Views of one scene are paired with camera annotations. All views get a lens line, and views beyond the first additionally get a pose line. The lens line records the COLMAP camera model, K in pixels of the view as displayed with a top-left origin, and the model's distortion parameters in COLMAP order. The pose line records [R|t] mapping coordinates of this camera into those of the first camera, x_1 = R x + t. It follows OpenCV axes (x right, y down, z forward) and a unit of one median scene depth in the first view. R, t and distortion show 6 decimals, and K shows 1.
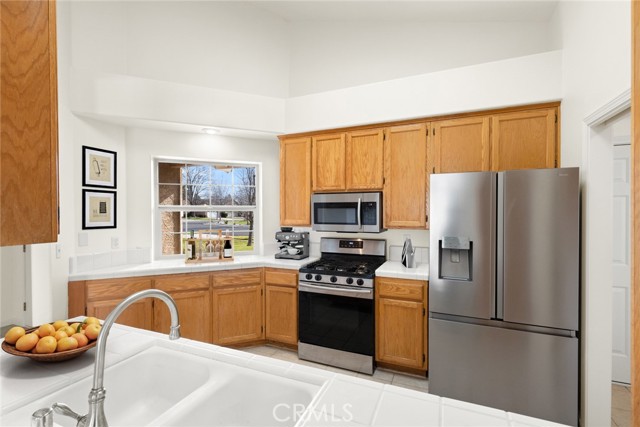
lens RADIAL K [[285.7, 0, 320.0], [0, 285.7, 213.5], [0, 0, 1]] dist [0.000651, 0.000020]
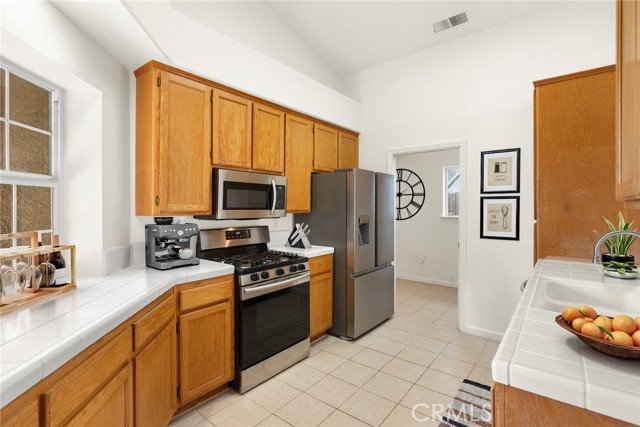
lens RADIAL K [[309.1, 0, 319.7], [0, 309.1, 205.8], [0, 0, 1]] dist [-0.001816, -0.000193]
pose [[0.271209, 0.007562, 0.962491, -0.727647], [-0.001271, 0.999971, -0.007498, 0.032286], [-0.962520, 0.000810, 0.271211, 0.558587]]
